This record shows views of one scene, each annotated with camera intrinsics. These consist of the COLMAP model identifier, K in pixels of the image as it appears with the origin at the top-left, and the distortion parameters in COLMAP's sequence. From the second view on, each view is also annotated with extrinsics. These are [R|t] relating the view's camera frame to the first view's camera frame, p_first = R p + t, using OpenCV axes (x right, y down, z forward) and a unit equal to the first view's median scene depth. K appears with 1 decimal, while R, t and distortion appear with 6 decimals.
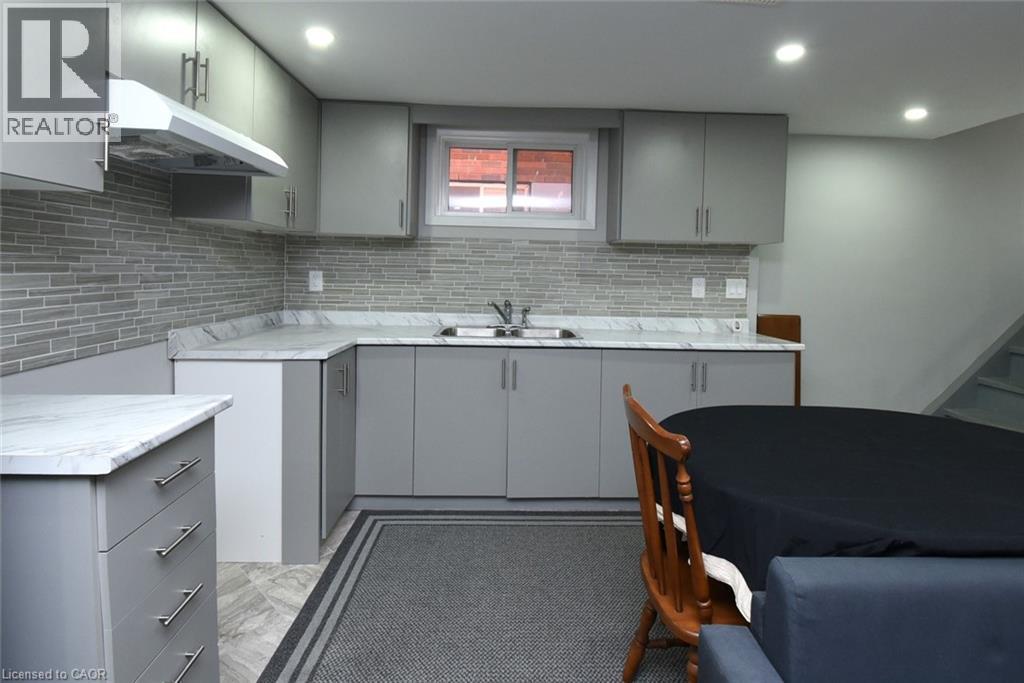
lens RADIAL K [[525.7, 0, 513.8], [0, 525.7, 290.5], [0, 0, 1]] dist [0.021075, -0.024384]
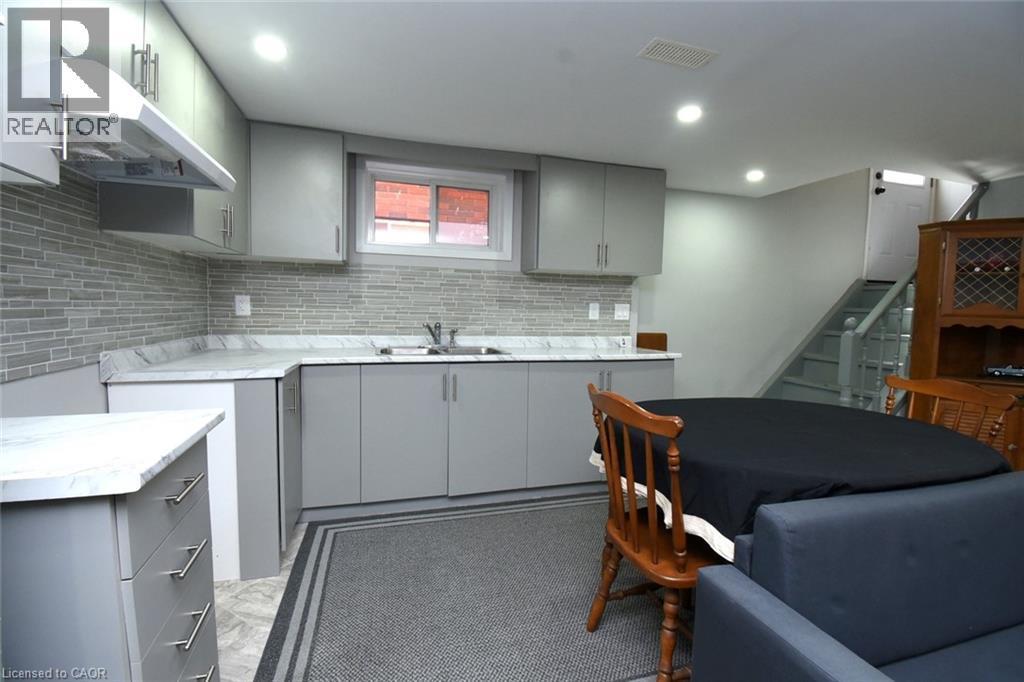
lens RADIAL K [[453.0, 0, 506.0], [0, 453.0, 343.2], [0, 0, 1]] dist [0.020545, -0.025783]
pose [[0.970603, -0.019344, 0.239908, -0.109512], [0.008996, 0.998984, 0.044153, 0.022480], [-0.240518, -0.040696, 0.969791, 0.039128]]
